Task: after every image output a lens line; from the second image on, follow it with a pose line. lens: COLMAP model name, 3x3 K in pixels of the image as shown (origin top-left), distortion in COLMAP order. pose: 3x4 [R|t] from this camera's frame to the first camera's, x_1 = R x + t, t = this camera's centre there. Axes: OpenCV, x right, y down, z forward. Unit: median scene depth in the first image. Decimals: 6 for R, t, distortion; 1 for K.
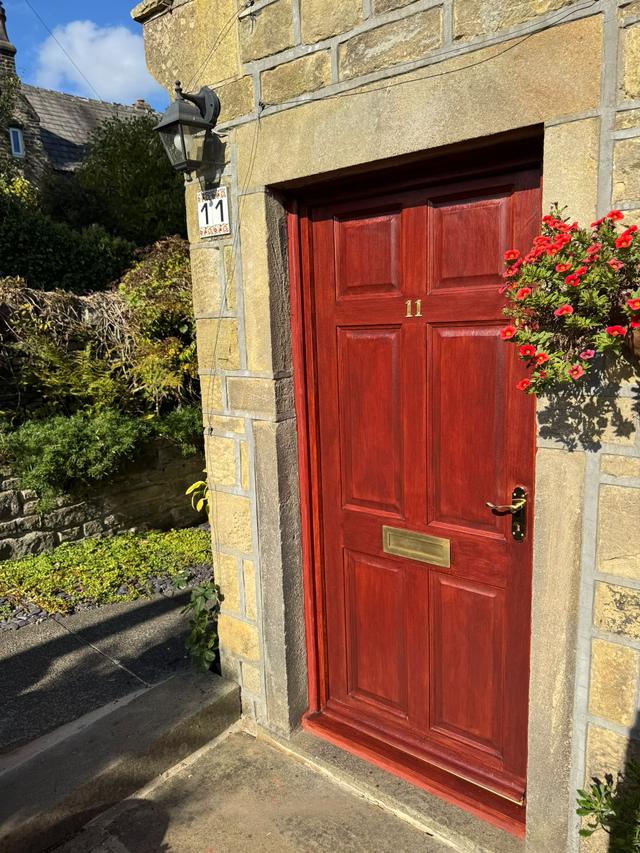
lens RADIAL K [[607.8, 0, 323.7], [0, 607.8, 429.1], [0, 0, 1]] dist [0.029429, -0.025721]
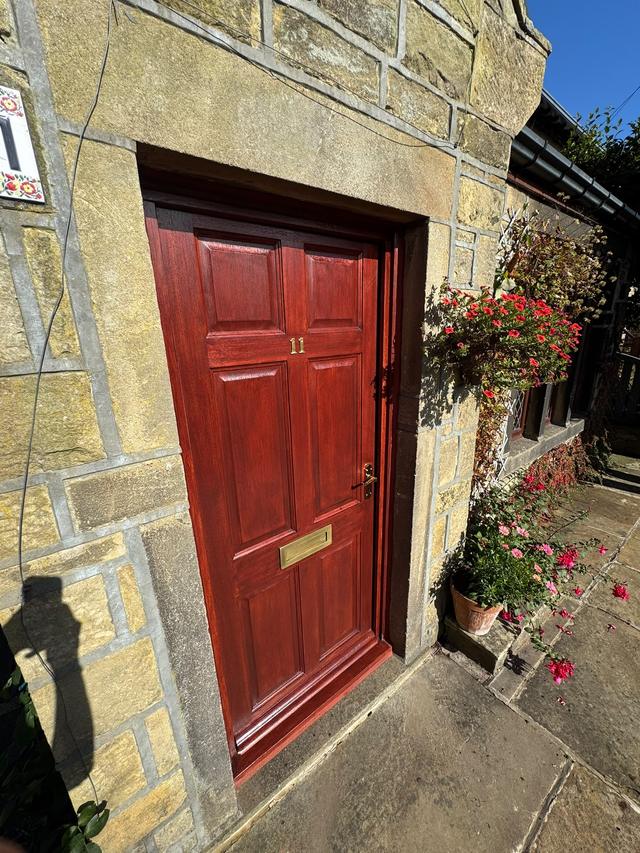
lens RADIAL K [[341.6, 0, 323.1], [0, 341.6, 425.6], [0, 0, 1]] dist [-0.001118, 0.000579]
pose [[0.248832, -0.251541, 0.935312, -0.457952], [0.185340, 0.960207, 0.208928, -0.188024], [-0.950648, 0.121363, 0.285551, 0.833904]]
